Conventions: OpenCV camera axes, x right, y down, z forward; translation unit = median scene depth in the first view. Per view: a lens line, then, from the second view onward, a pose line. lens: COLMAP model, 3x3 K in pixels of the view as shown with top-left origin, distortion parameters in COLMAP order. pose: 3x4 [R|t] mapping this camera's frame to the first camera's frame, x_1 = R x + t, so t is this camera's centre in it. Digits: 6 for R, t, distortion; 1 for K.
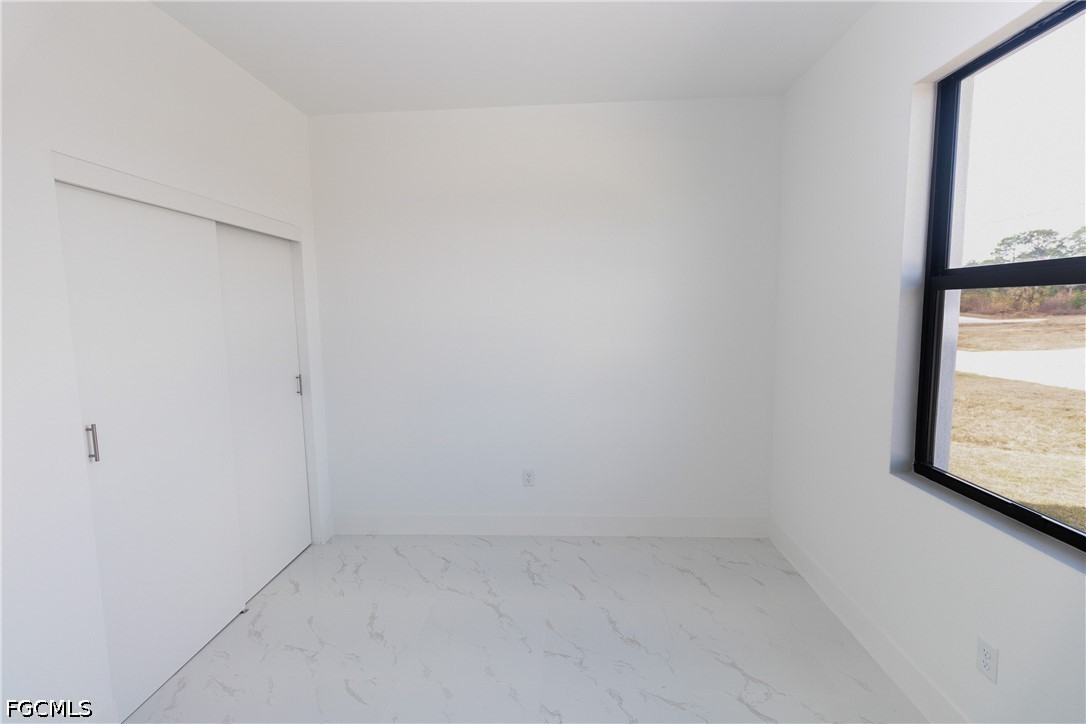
lens RADIAL K [[498.6, 0, 545.7], [0, 498.6, 358.5], [0, 0, 1]] dist [0.001140, 0.001397]
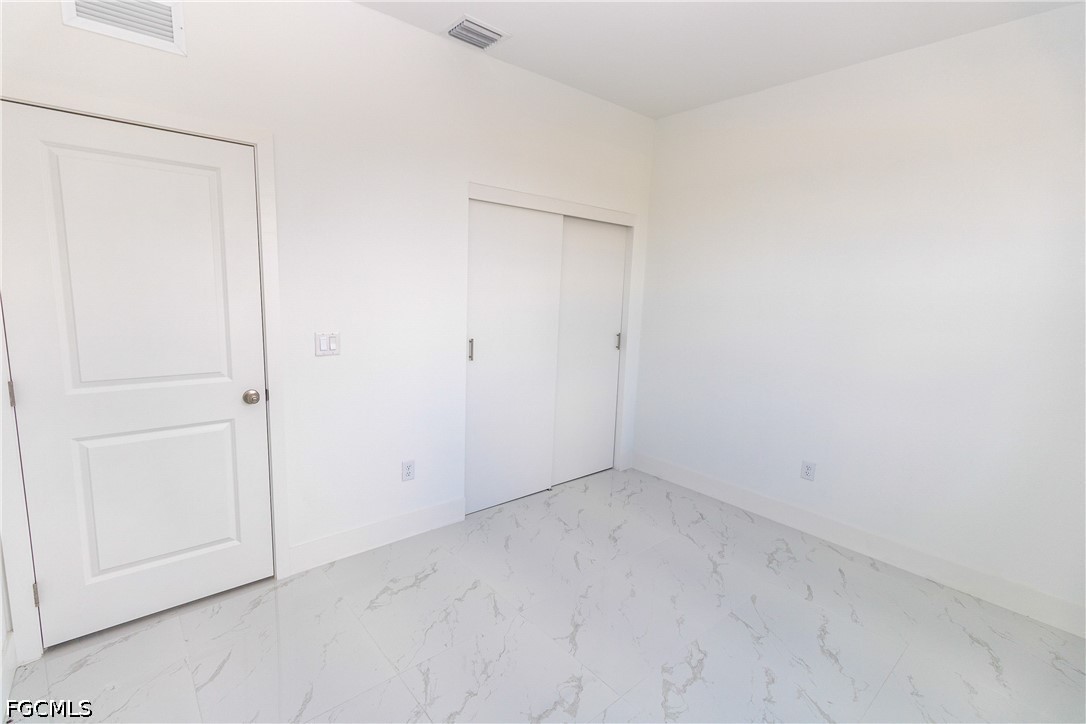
lens RADIAL K [[498.6, 0, 538.6], [0, 498.6, 360.8], [0, 0, 1]] dist [0.001140, 0.001397]
pose [[0.689846, 0.149955, -0.708256, 0.276319], [-0.122000, 0.988401, 0.090440, 0.012417], [0.713603, 0.024017, 0.700139, -0.027975]]
